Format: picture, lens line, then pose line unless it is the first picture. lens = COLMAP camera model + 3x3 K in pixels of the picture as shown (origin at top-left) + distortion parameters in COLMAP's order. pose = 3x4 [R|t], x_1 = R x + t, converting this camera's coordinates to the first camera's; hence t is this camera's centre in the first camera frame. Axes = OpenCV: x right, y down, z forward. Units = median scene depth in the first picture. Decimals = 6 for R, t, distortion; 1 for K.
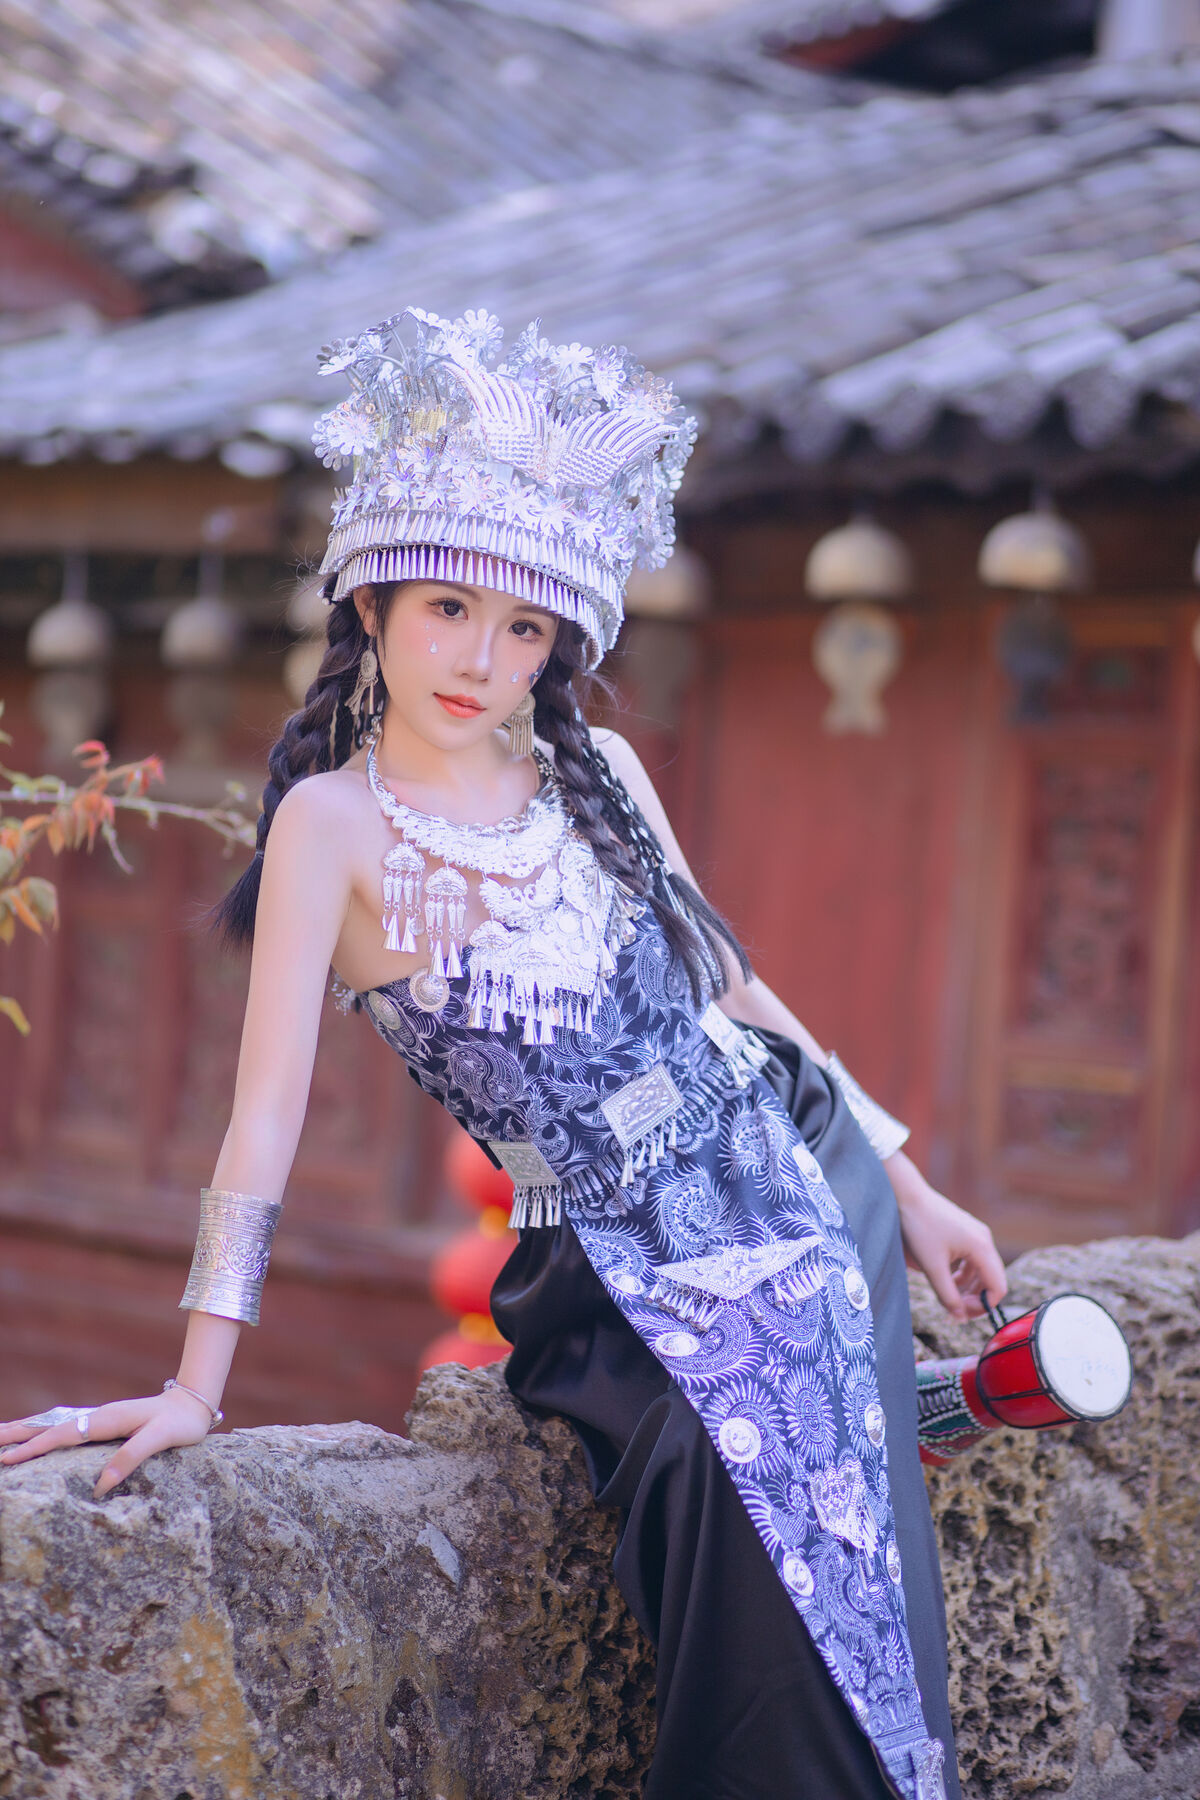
lens RADIAL K [[4617.2, 0, 599.6], [0, 4617.2, 906.7], [0, 0, 1]] dist [-0.096945, 0.000000]
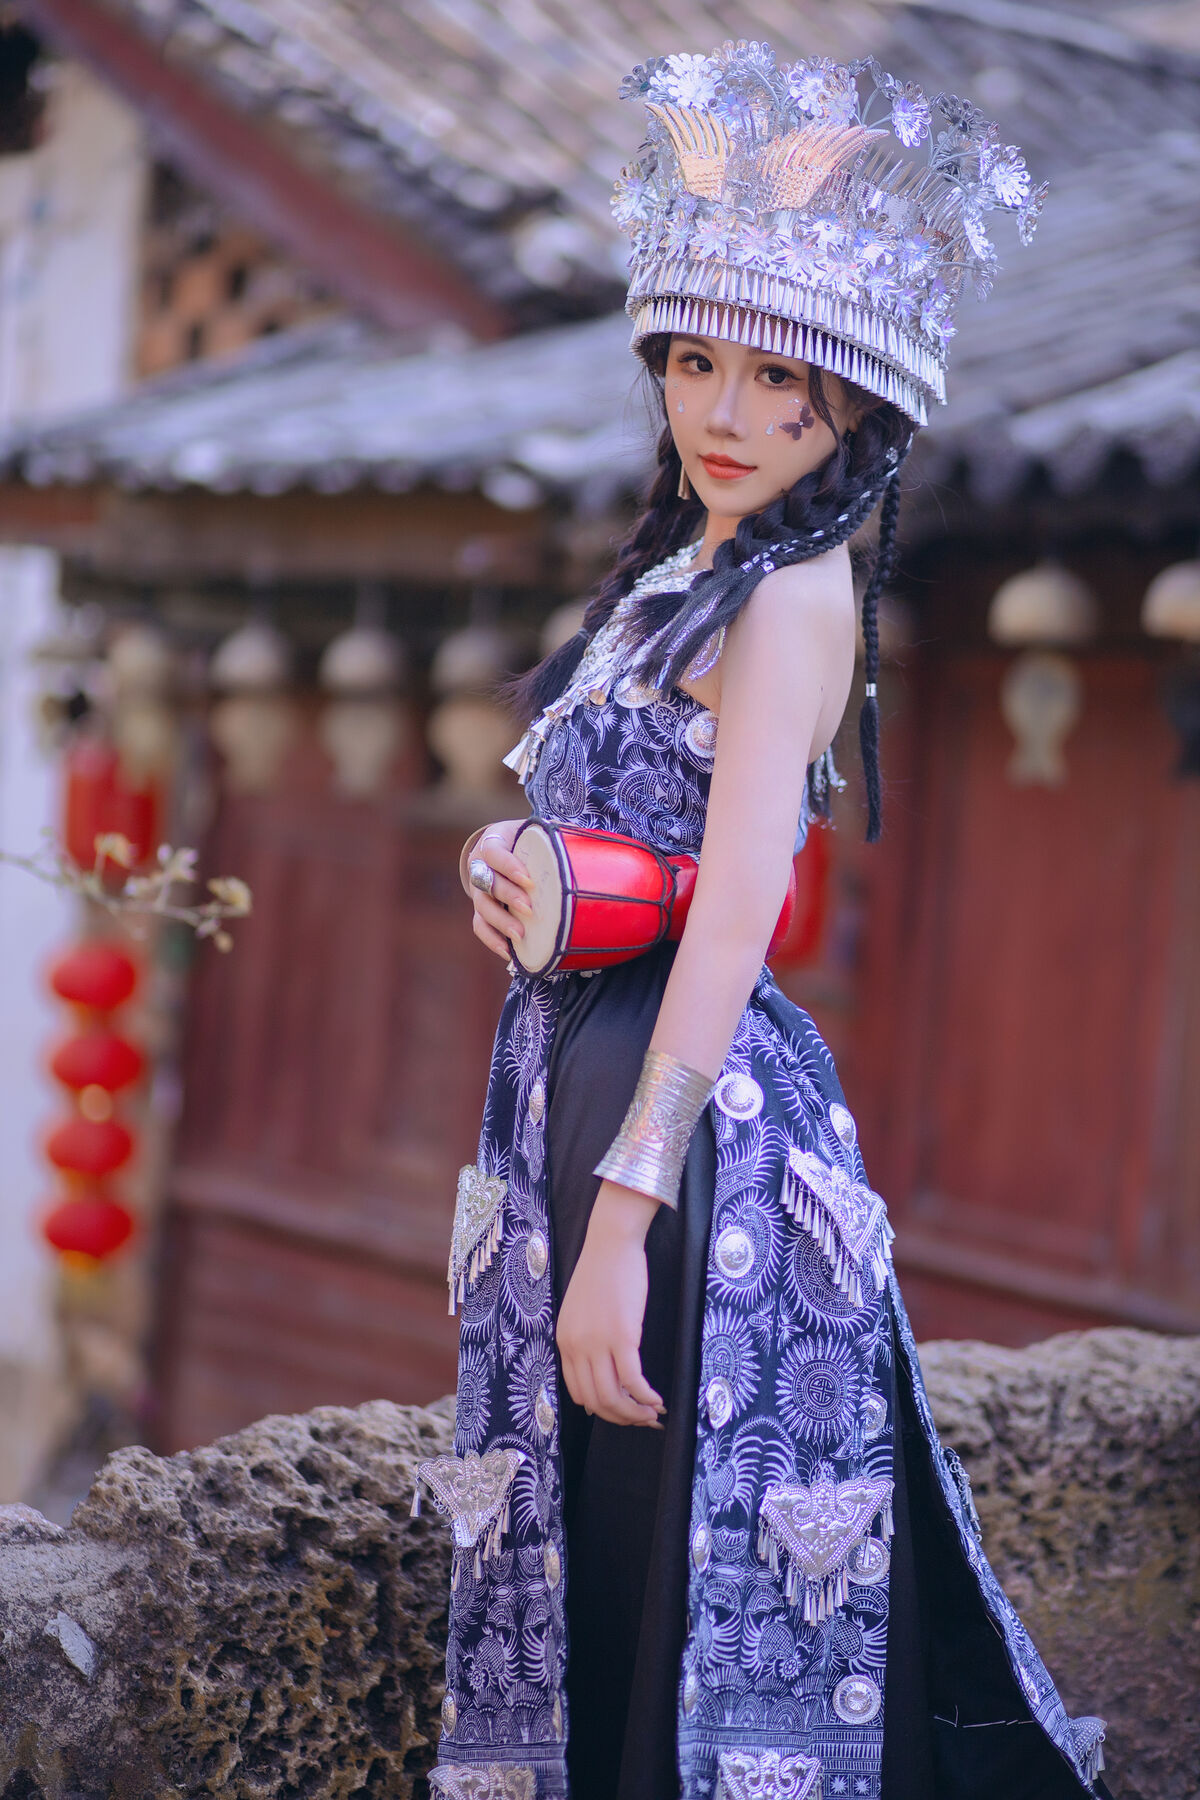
lens RADIAL K [[4617.2, 0, 600.3], [0, 4617.2, 895.2], [0, 0, 1]] dist [-0.096945, 0.000000]
pose [[0.984009, 0.025580, -0.176273, 0.239804], [-0.025918, 0.999664, 0.000386, -0.021618], [0.176224, 0.004189, 0.984341, 0.056205]]
